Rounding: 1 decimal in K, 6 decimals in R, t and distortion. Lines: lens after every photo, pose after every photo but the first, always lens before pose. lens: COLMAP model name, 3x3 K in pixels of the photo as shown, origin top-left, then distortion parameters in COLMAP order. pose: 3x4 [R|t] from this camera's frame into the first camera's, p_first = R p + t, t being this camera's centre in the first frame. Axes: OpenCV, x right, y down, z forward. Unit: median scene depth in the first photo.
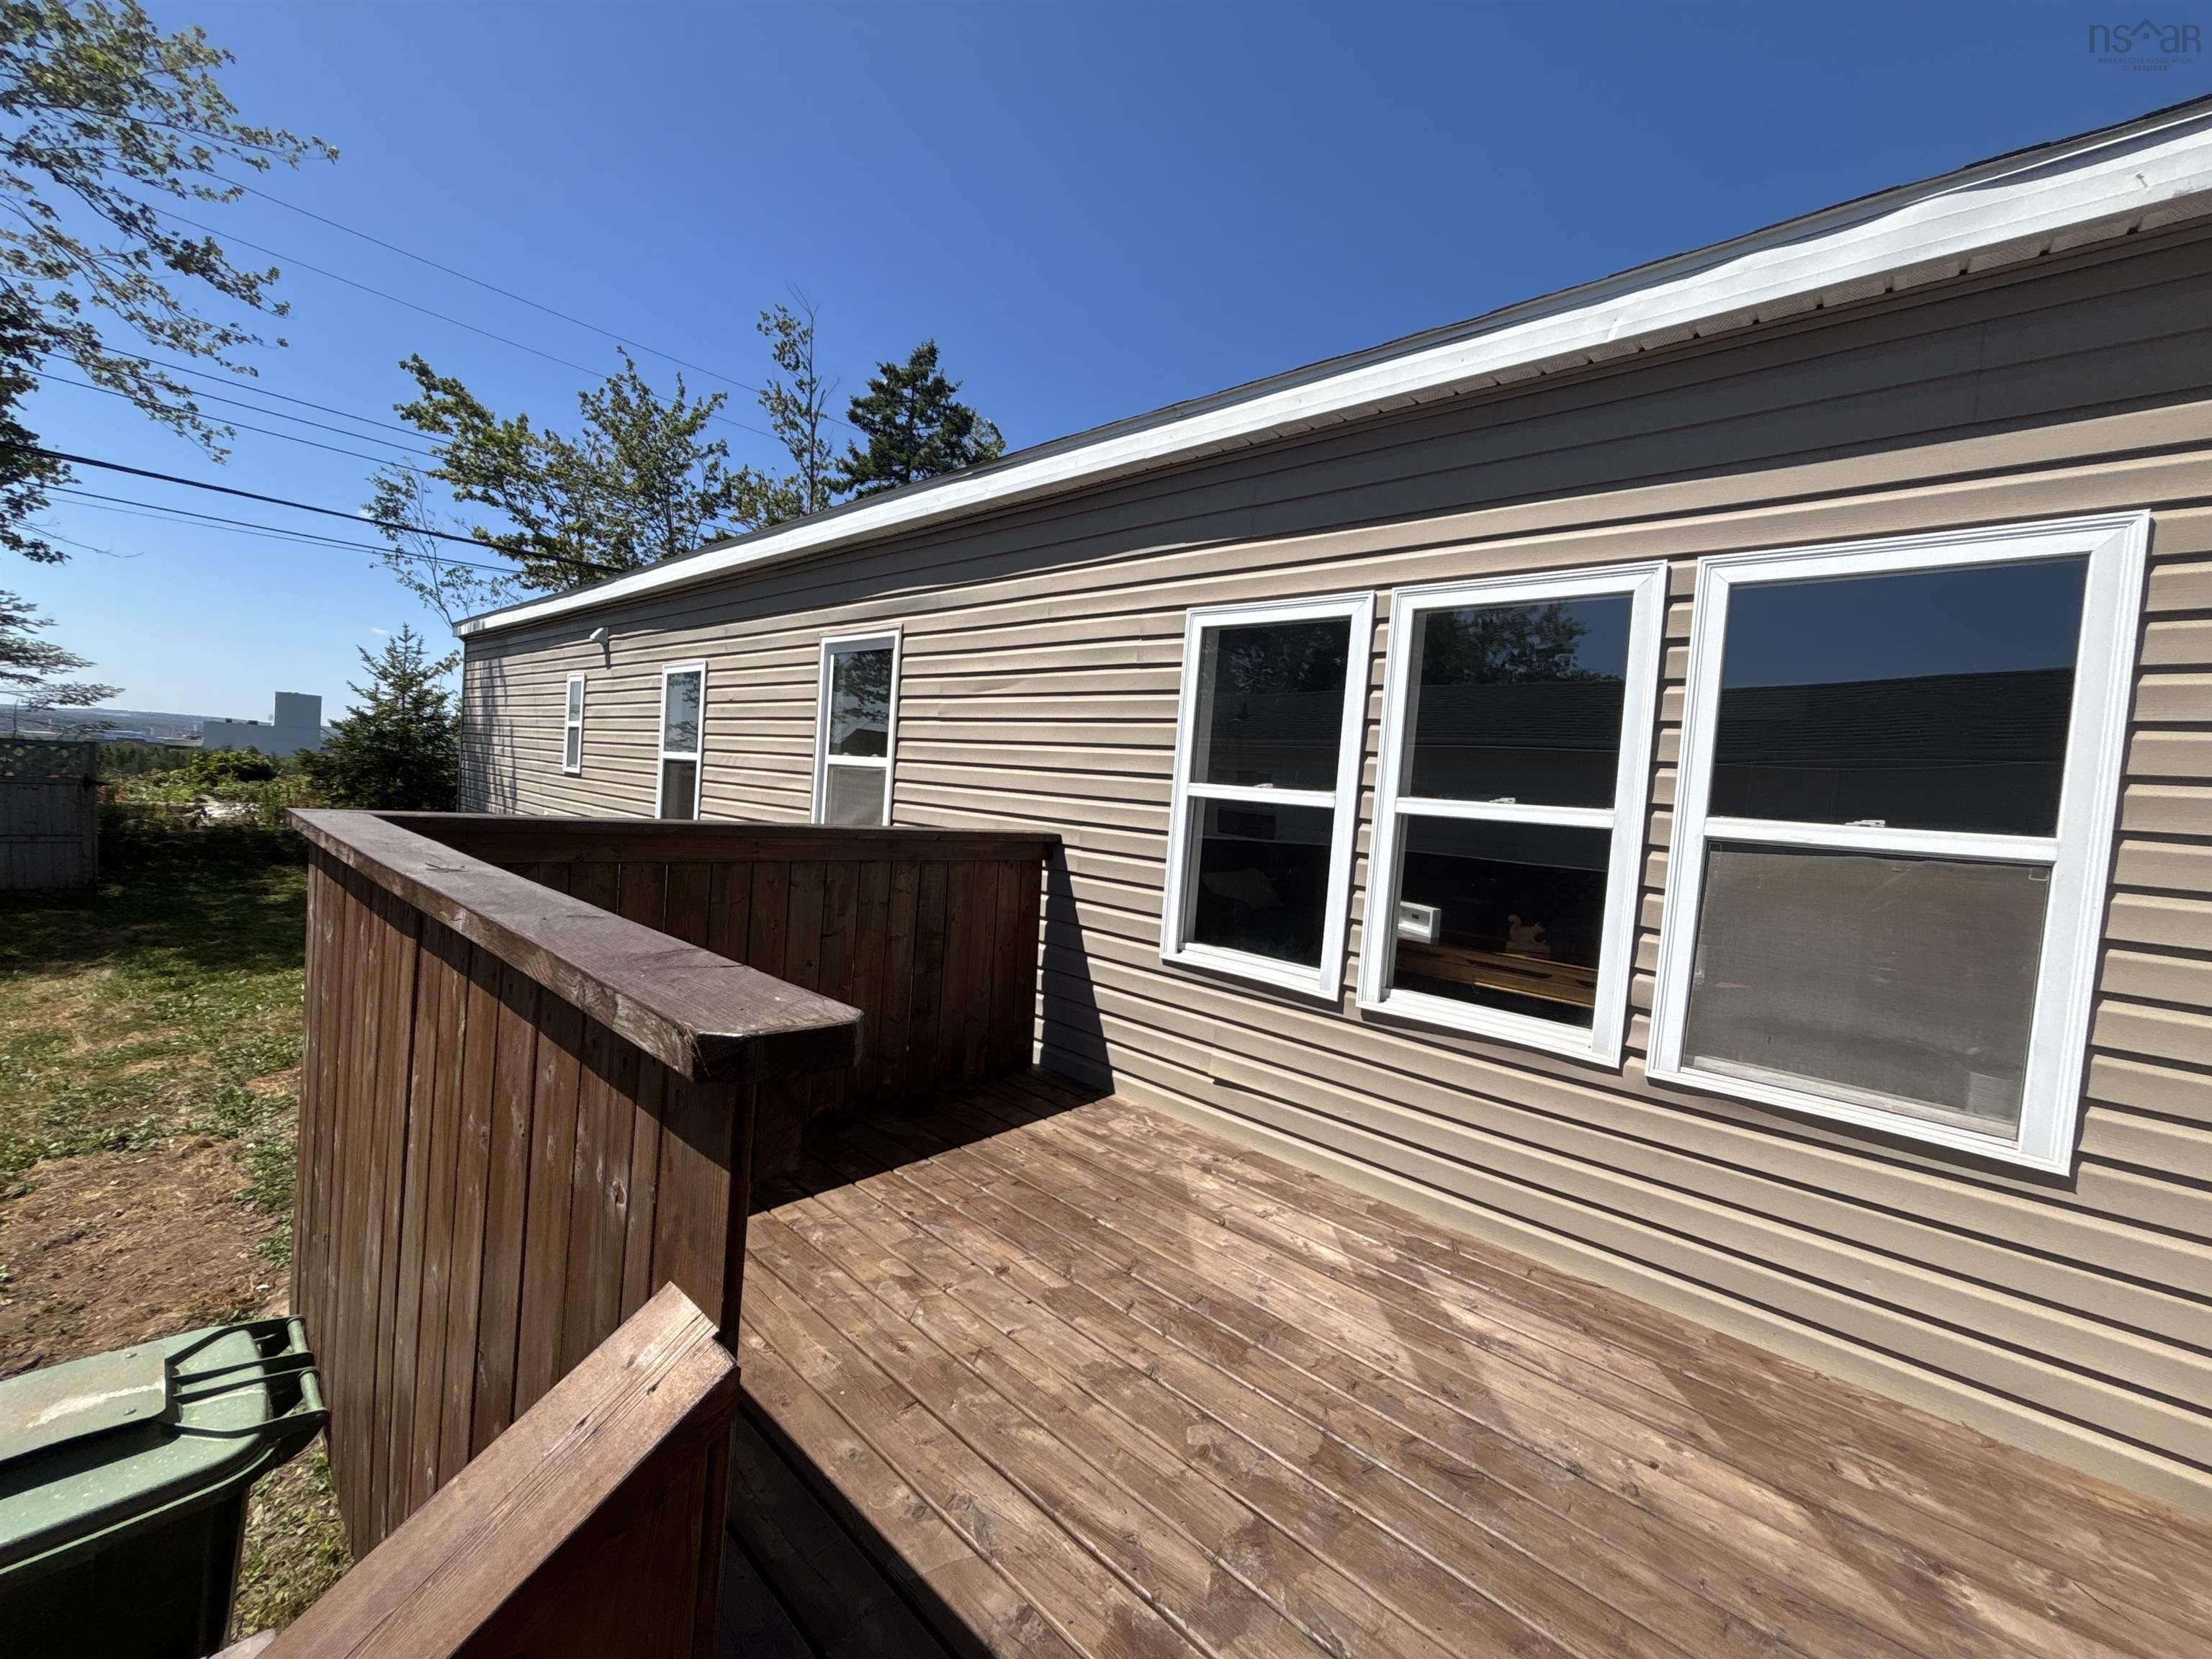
lens RADIAL K [[894.1, 0, 1101.9], [0, 894.1, 824.4], [0, 0, 1]] dist [-0.000729, 0.000479]
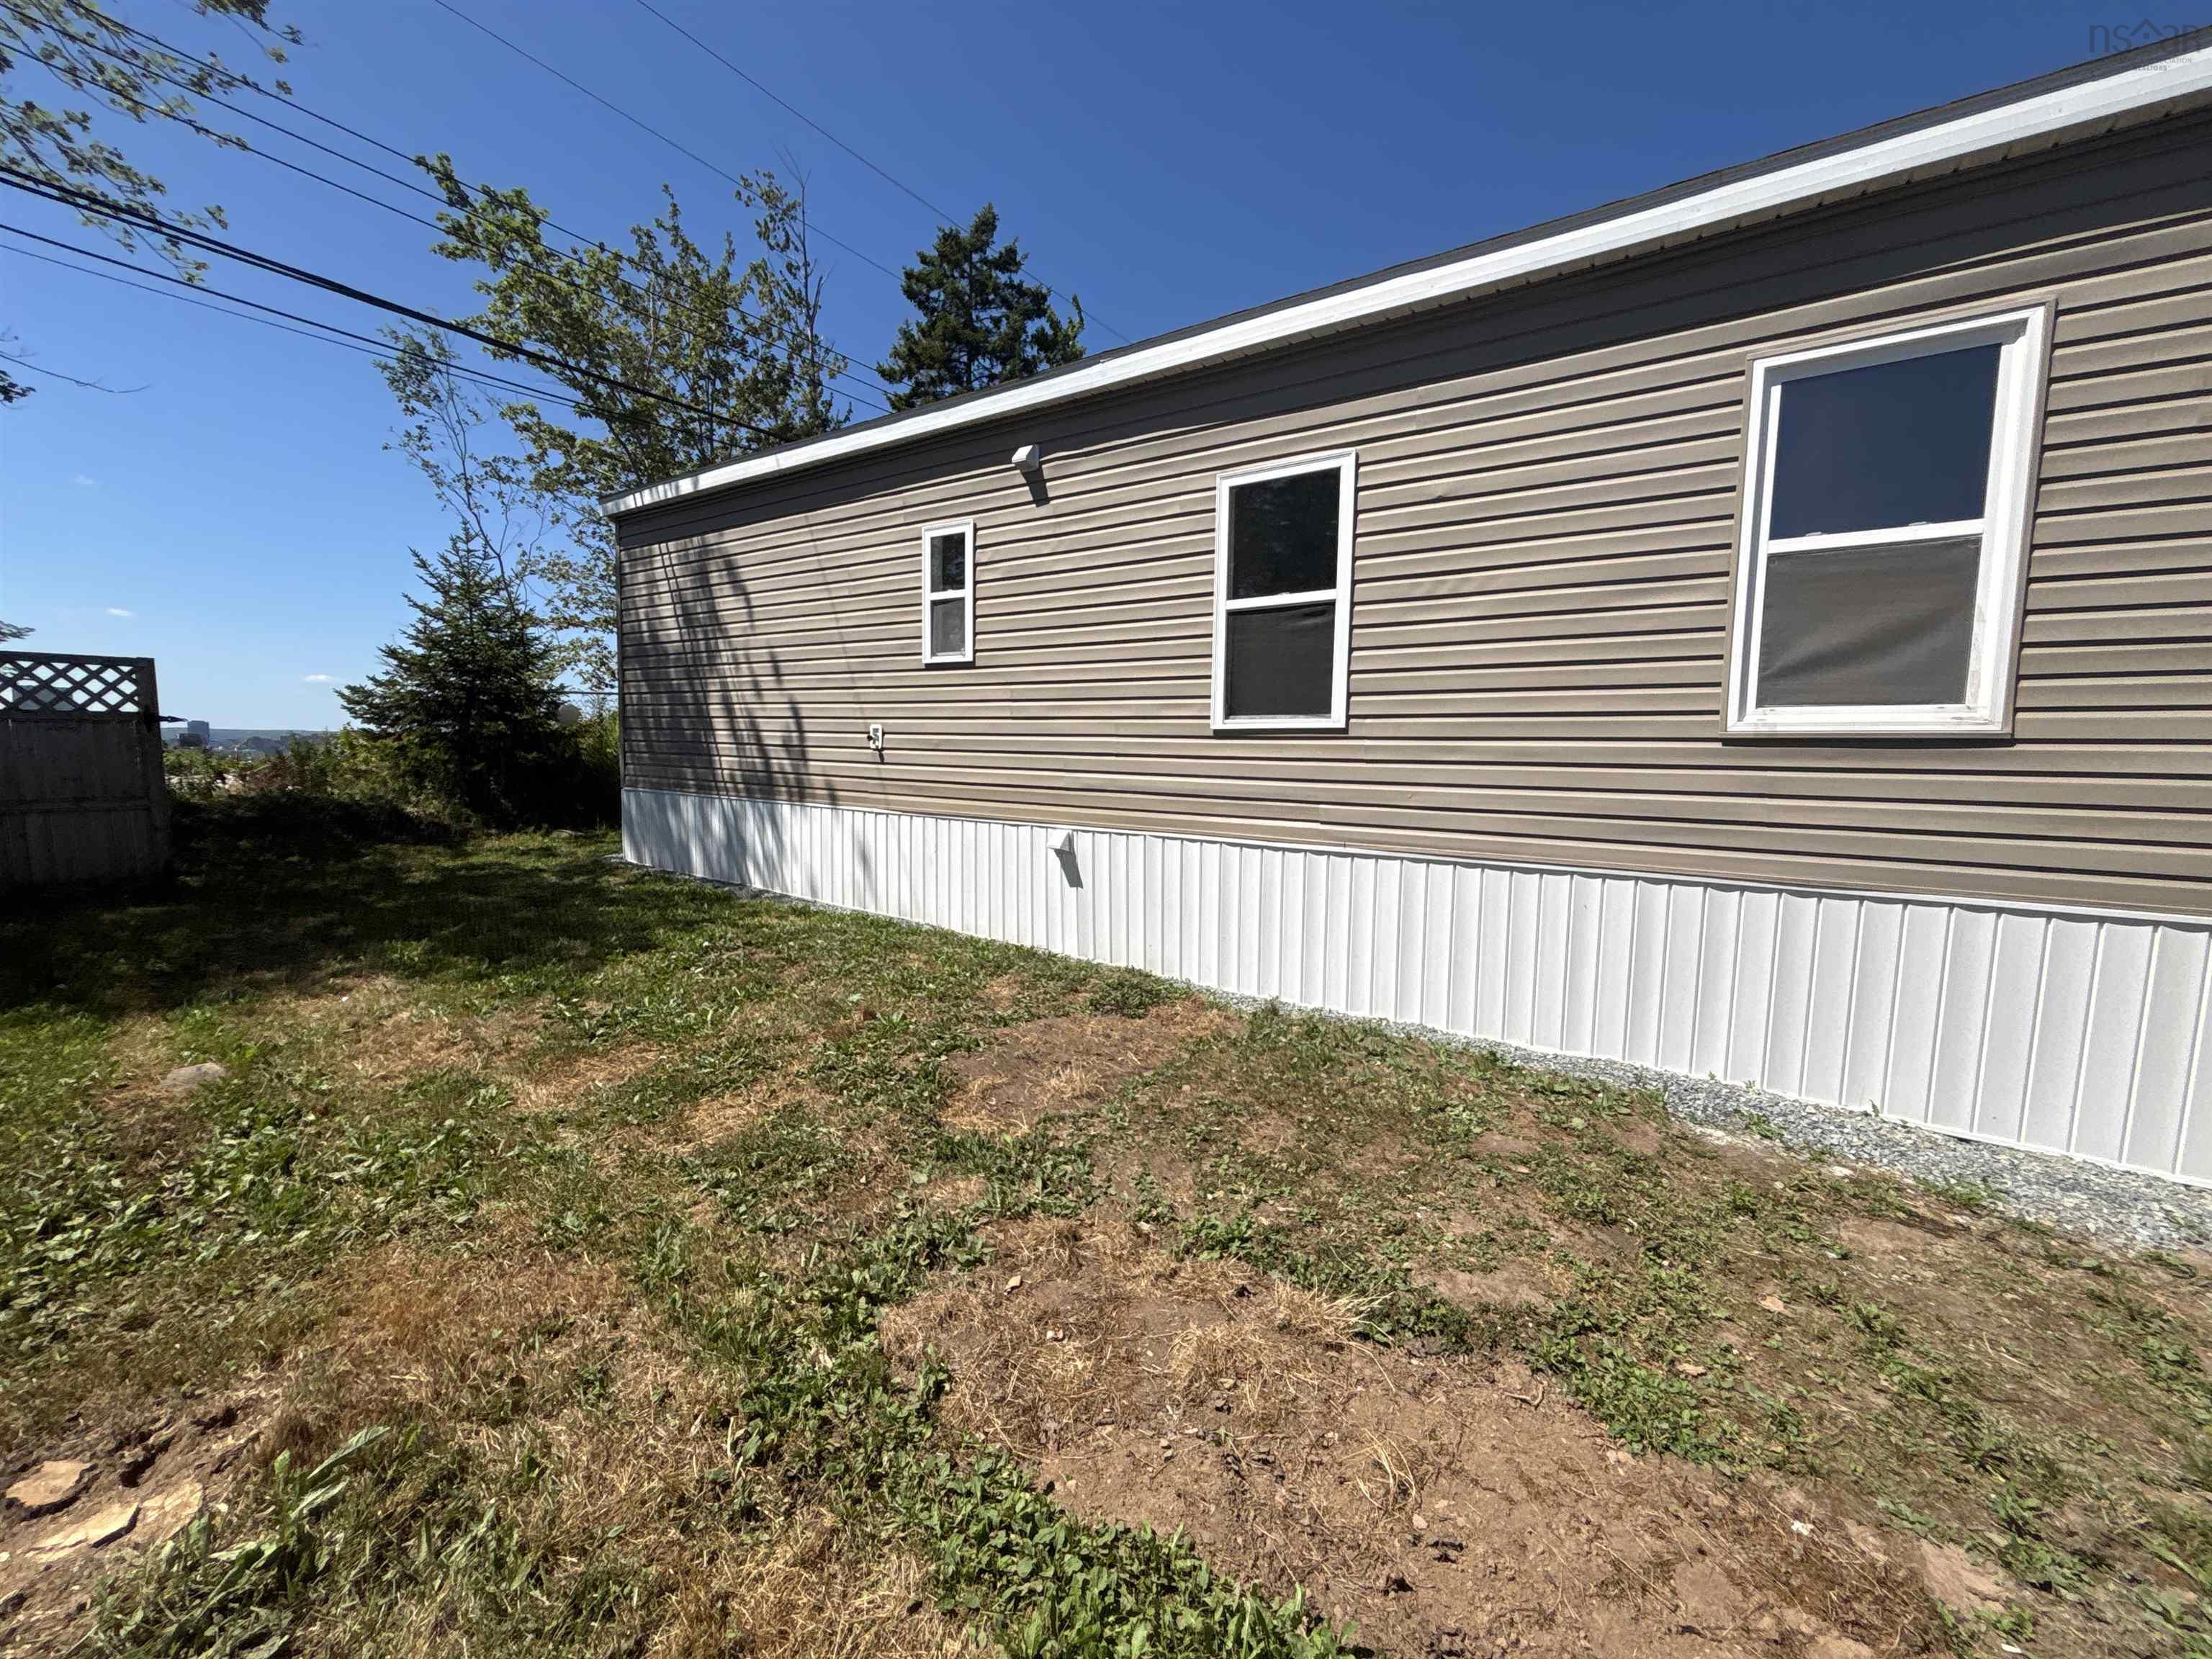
lens RADIAL K [[858.7, 0, 1106.6], [0, 858.7, 825.2], [0, 0, 1]] dist [0.000286, -0.000707]
pose [[0.984630, -0.076131, 0.157188, -0.349424], [0.066577, 0.995650, 0.065181, 0.024471], [-0.161467, -0.053714, 0.985415, 0.160442]]
